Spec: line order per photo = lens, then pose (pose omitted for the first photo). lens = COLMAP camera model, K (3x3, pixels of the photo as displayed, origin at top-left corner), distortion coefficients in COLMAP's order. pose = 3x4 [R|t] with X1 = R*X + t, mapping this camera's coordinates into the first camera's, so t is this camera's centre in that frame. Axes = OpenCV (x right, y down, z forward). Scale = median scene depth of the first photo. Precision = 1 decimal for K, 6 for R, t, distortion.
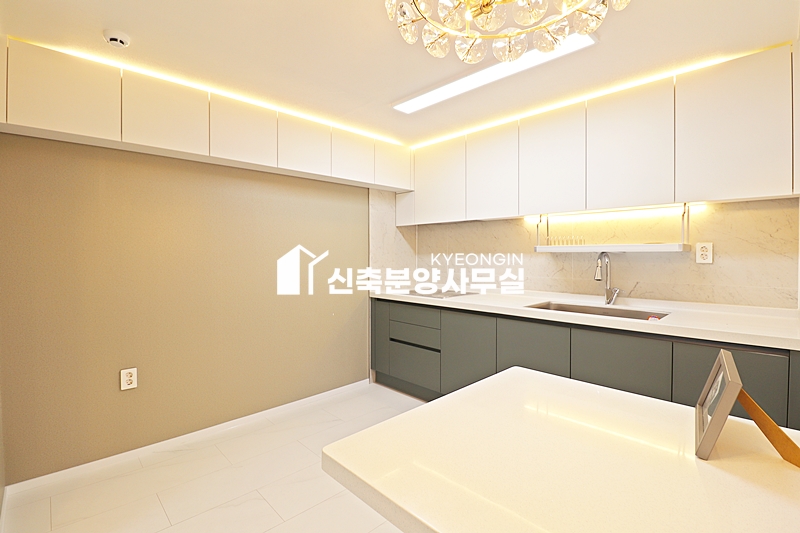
lens RADIAL K [[376.3, 0, 399.1], [0, 376.3, 258.0], [0, 0, 1]] dist [0.002592, -0.013575]
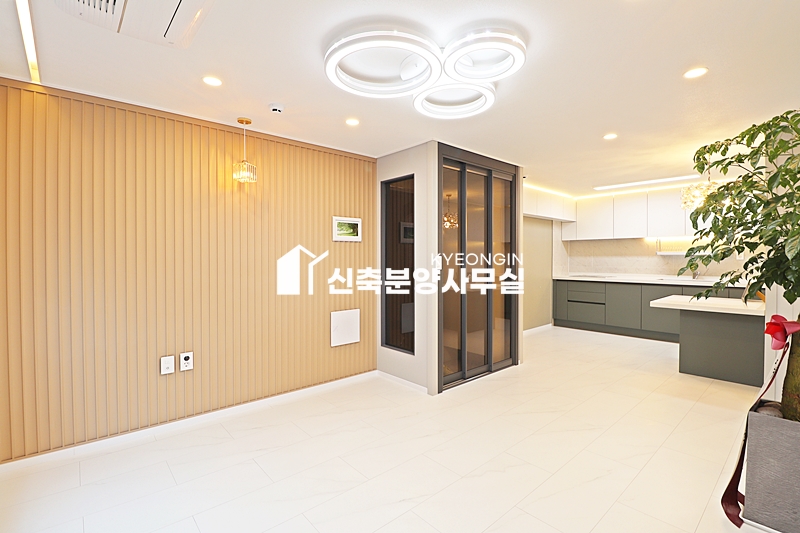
lens RADIAL K [[376.3, 0, 399.7], [0, 376.3, 262.9], [0, 0, 1]] dist [0.002592, -0.013575]
pose [[0.999779, 0.003342, -0.020772, -0.924686], [-0.003302, 0.999993, 0.001979, 0.026913], [0.020779, -0.001910, 0.999782, -1.012053]]
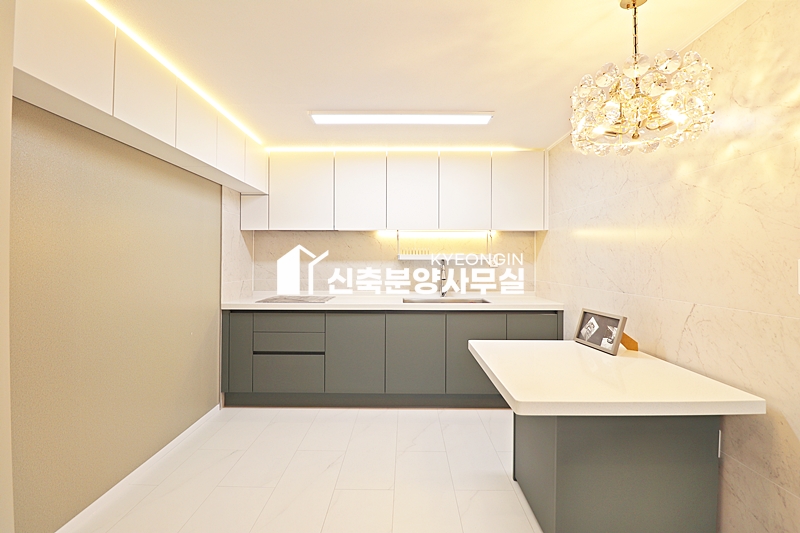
lens RADIAL K [[376.3, 0, 398.1], [0, 376.3, 260.5], [0, 0, 1]] dist [0.002592, -0.013575]
pose [[0.697057, 0.009107, 0.716958, -0.489808], [0.002932, 0.999875, -0.015551, 0.006452], [-0.717010, 0.012943, 0.696943, 0.112240]]
